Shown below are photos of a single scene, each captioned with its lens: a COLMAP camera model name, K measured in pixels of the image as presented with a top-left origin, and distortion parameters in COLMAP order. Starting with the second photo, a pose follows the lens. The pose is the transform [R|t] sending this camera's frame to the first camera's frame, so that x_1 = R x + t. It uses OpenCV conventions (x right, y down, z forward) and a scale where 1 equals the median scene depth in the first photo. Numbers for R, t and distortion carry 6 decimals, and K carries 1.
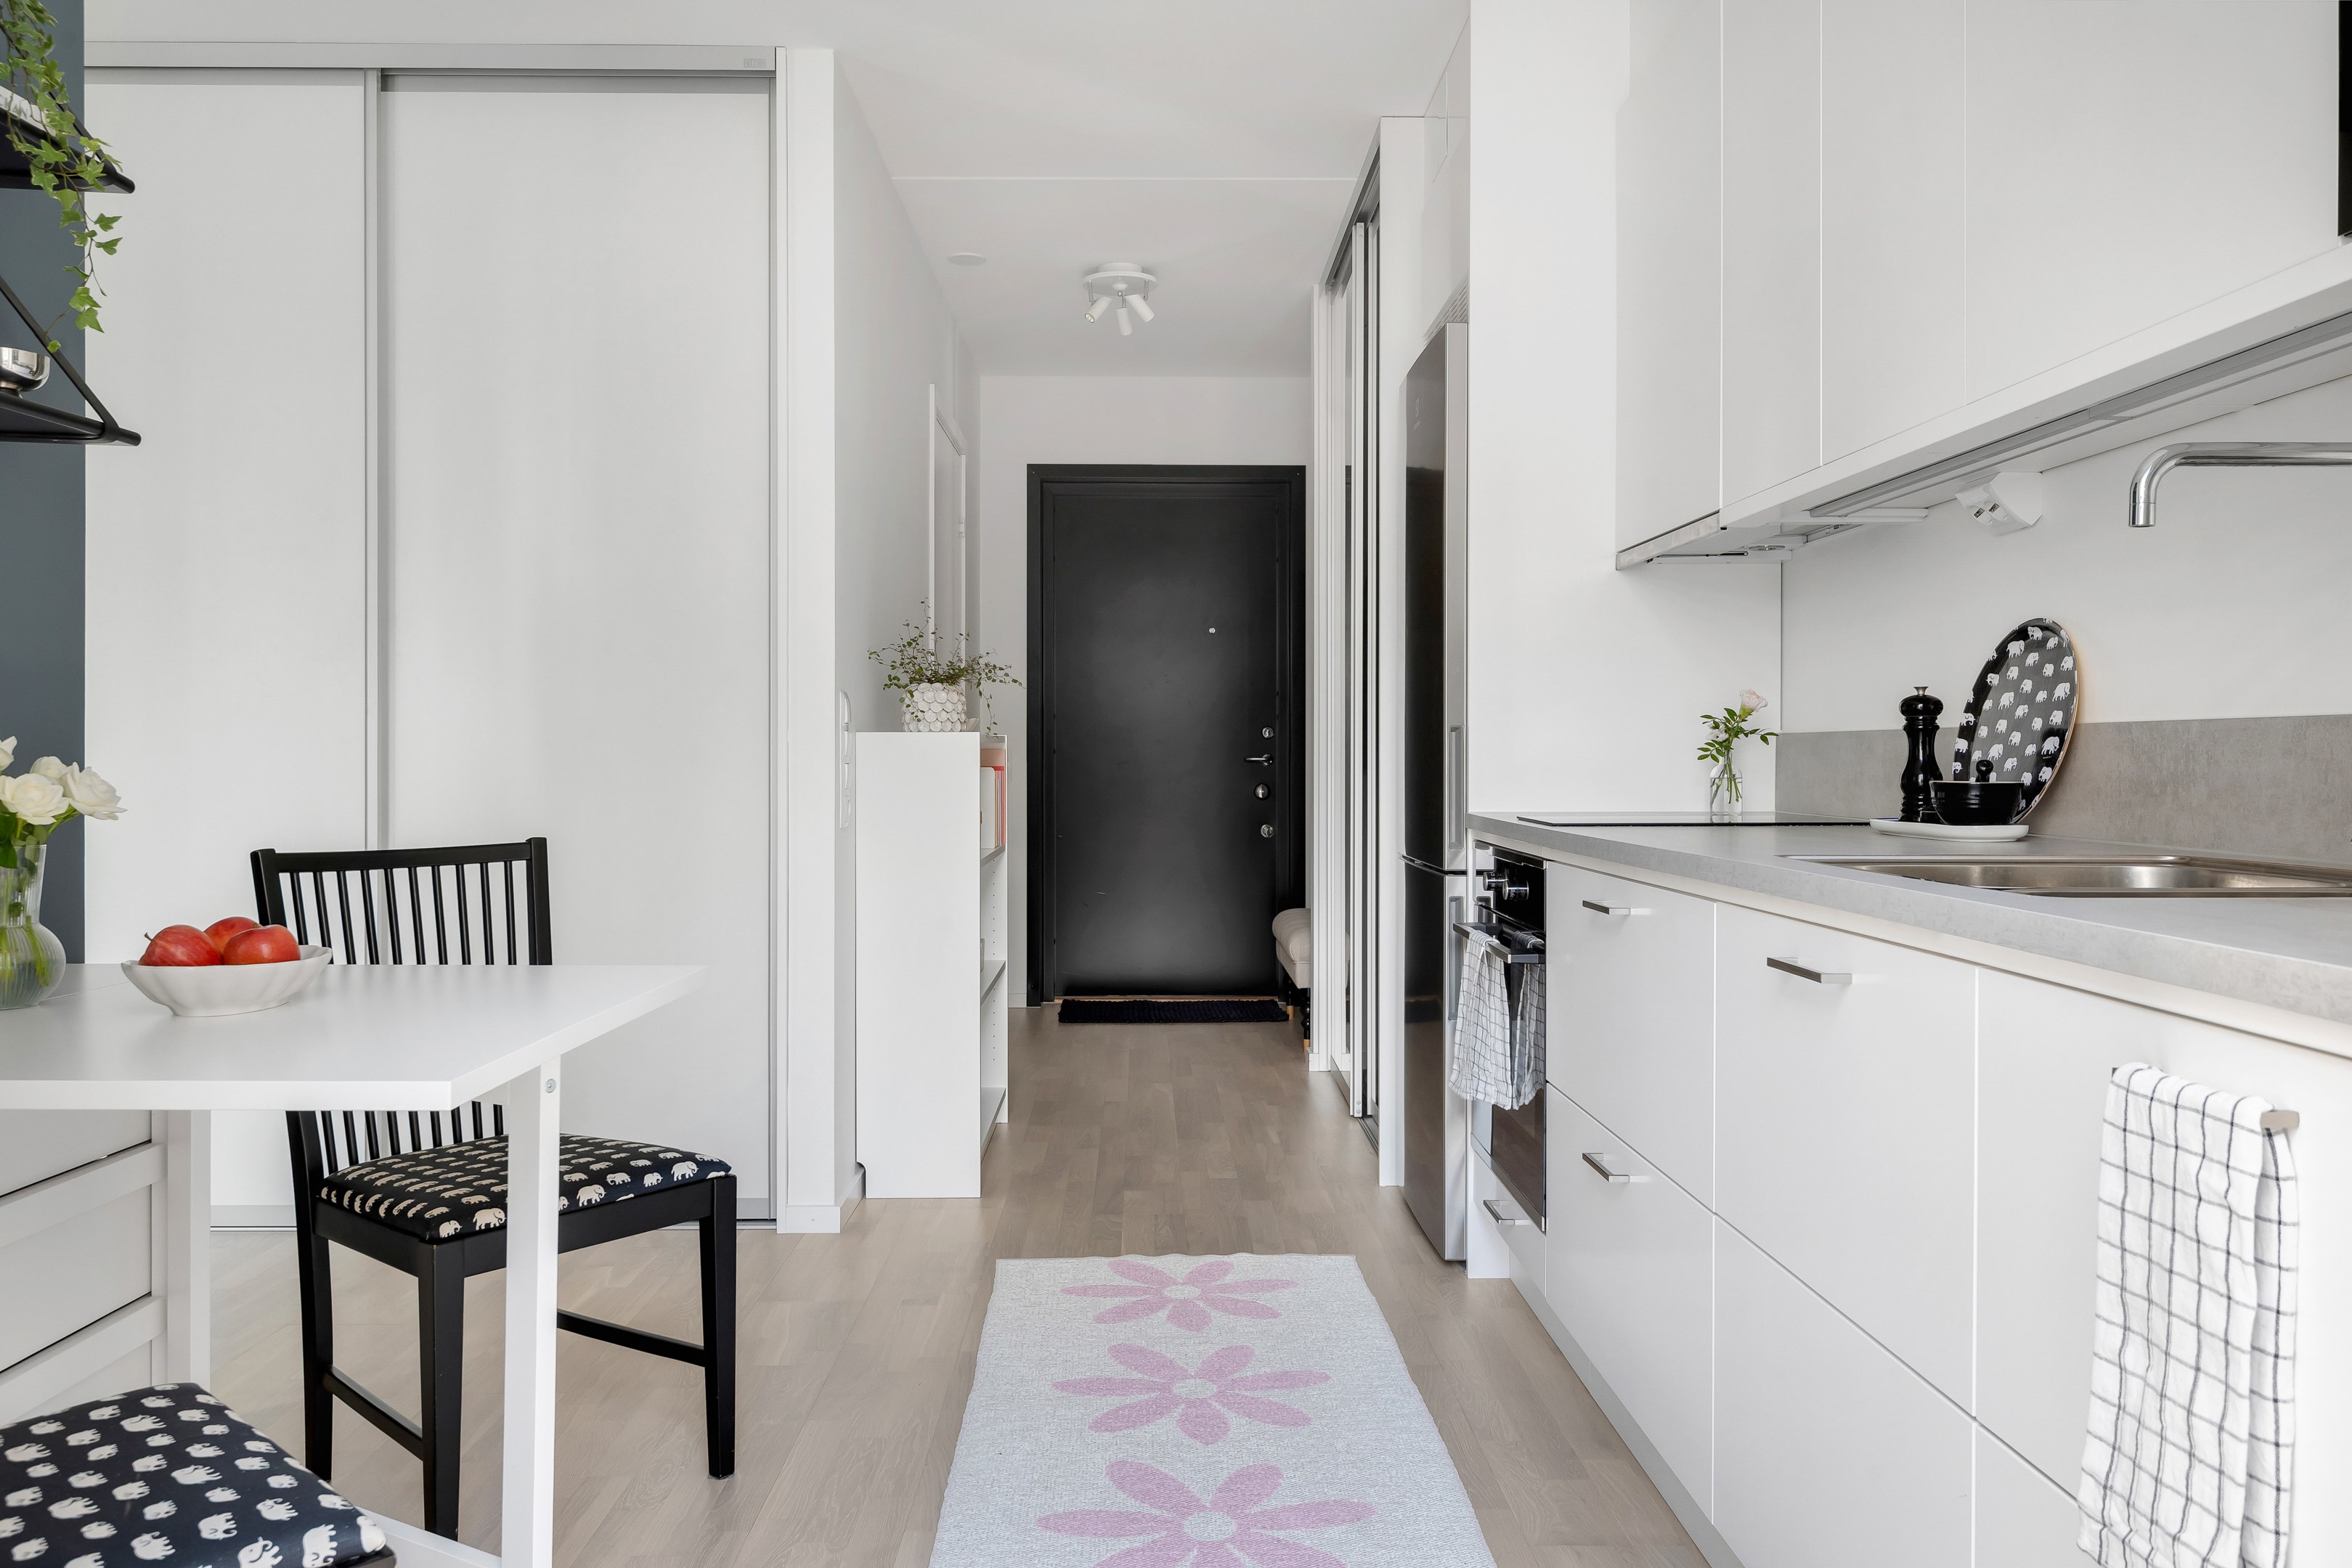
lens RADIAL K [[1432.8, 0, 1176.0], [0, 1432.8, 784.0], [0, 0, 1]] dist [-0.002638, -0.003318]
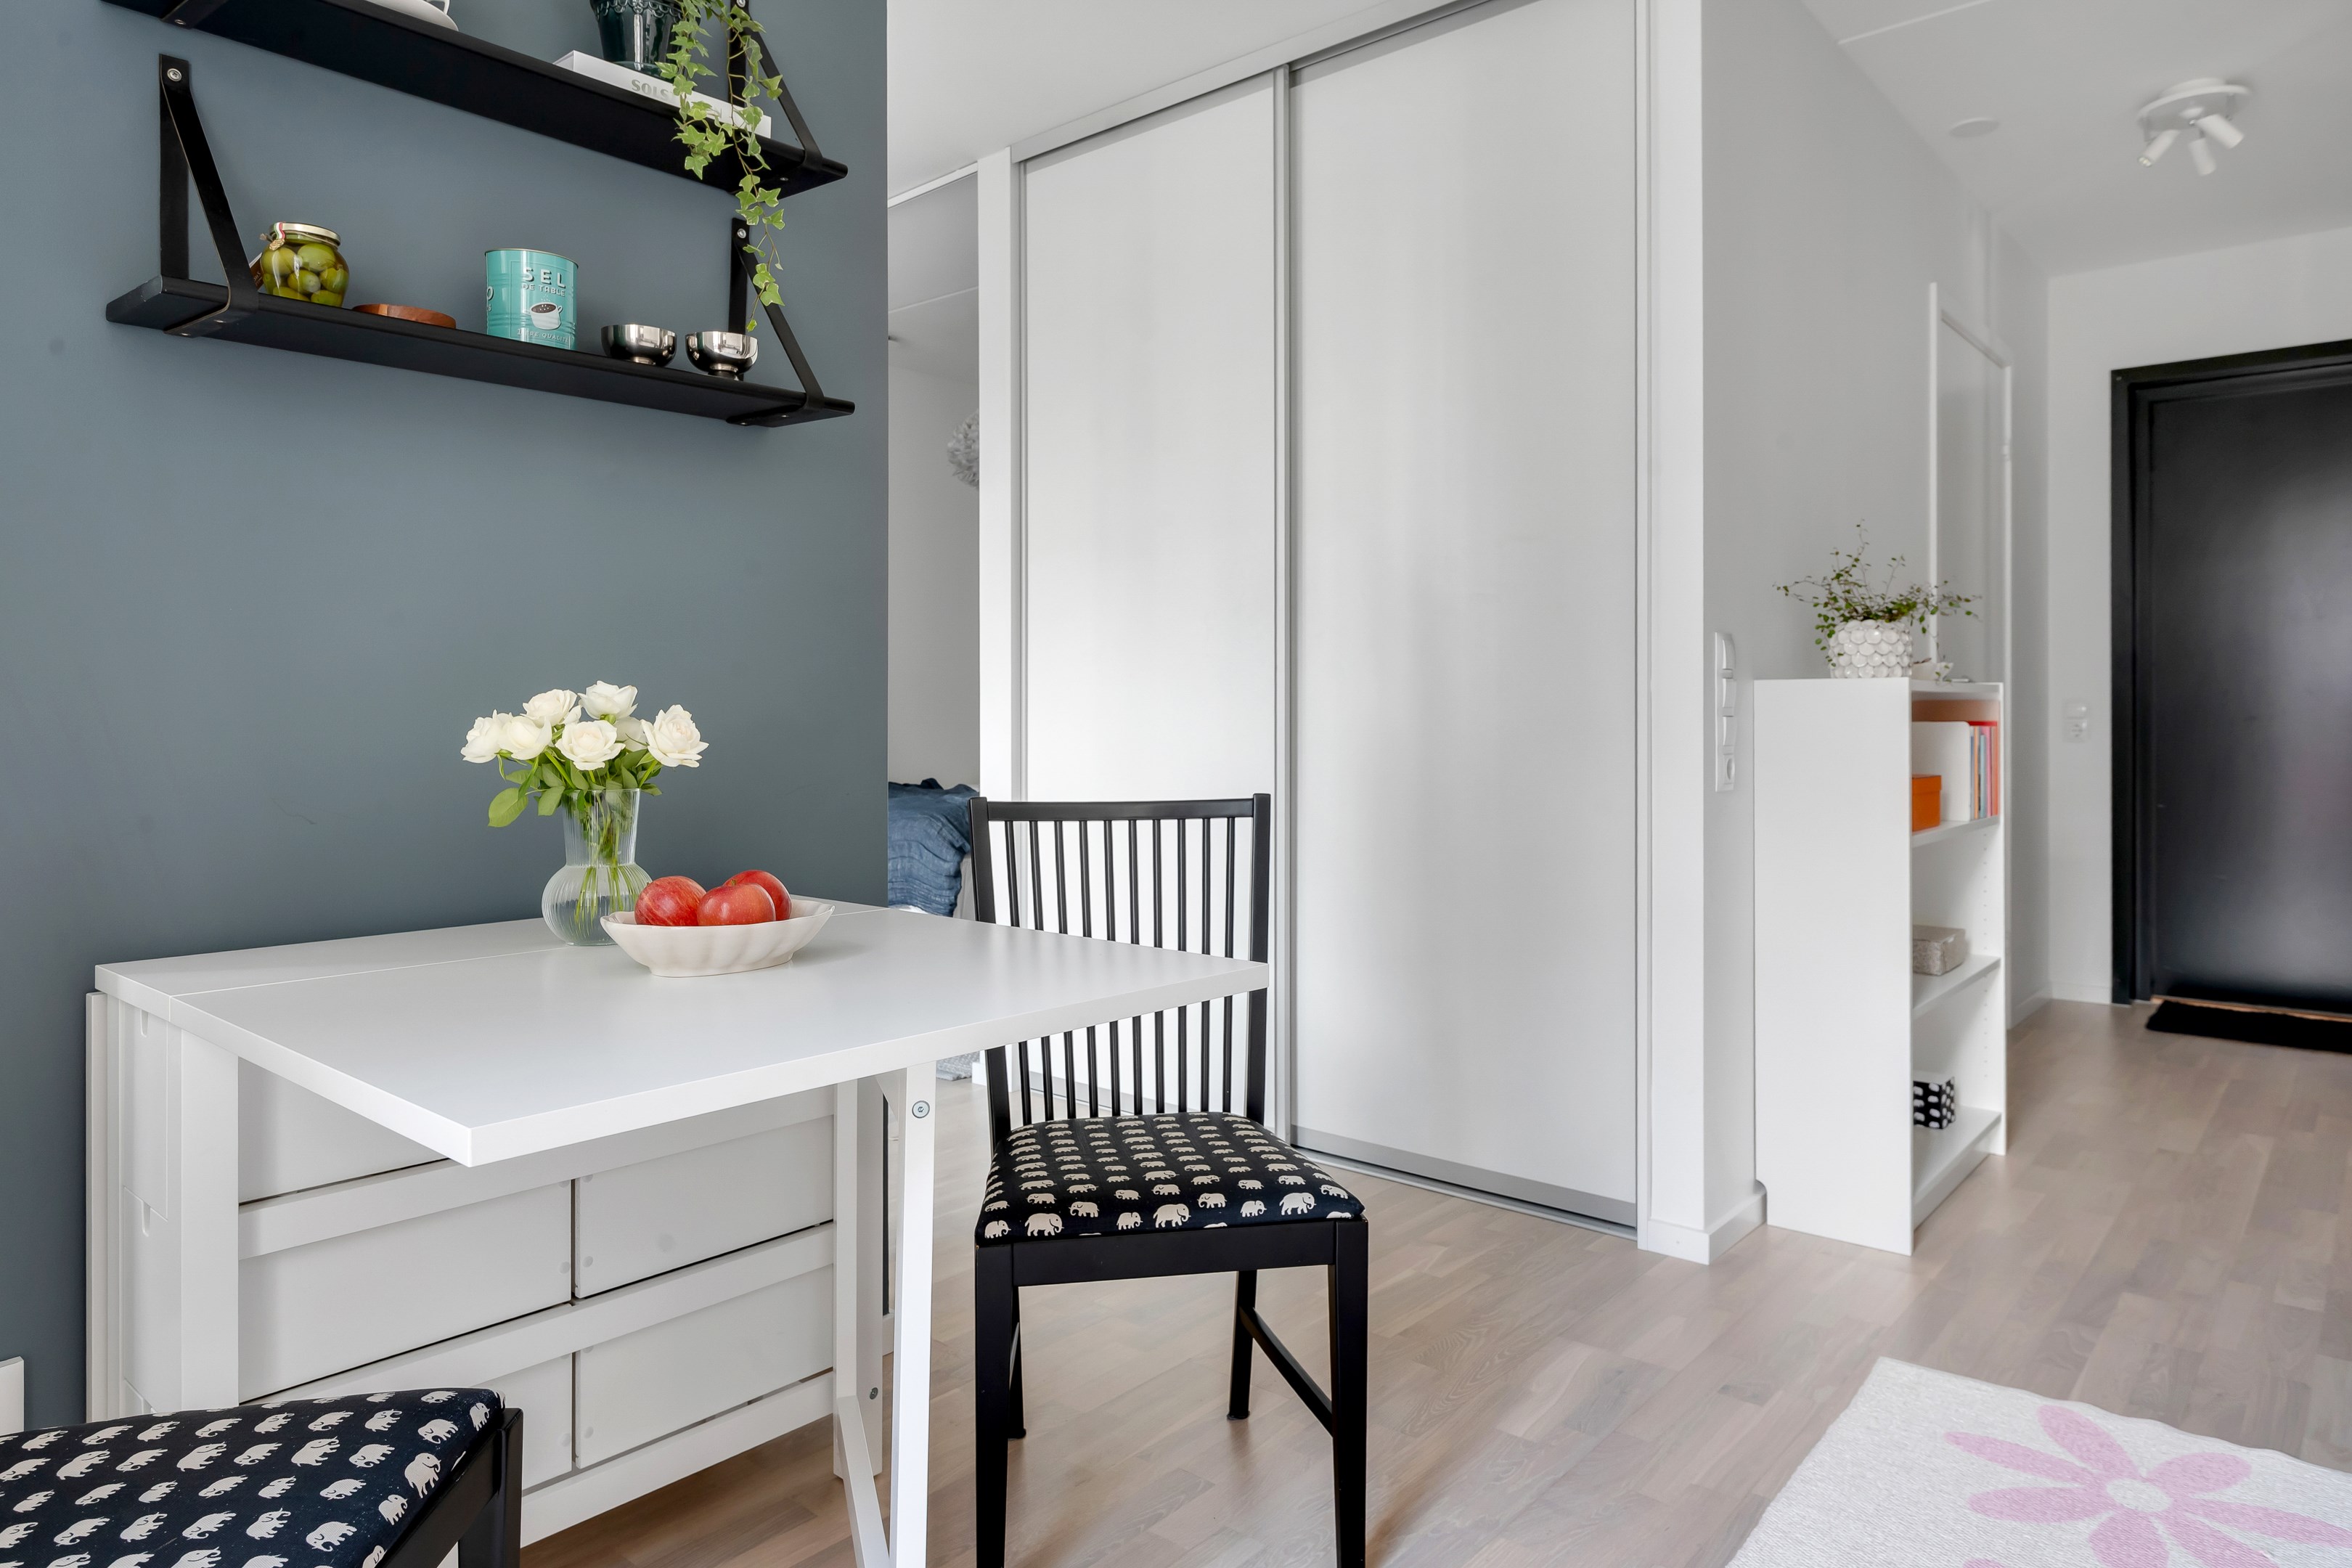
lens RADIAL K [[1435.1, 0, 1172.4], [0, 1435.1, 719.9], [0, 0, 1]] dist [0.000574, -0.001422]
pose [[0.781565, 0.001177, -0.623823, 0.058922], [-0.009558, 0.999903, -0.010088, -0.000356], [0.623751, 0.013847, 0.781500, 0.151299]]
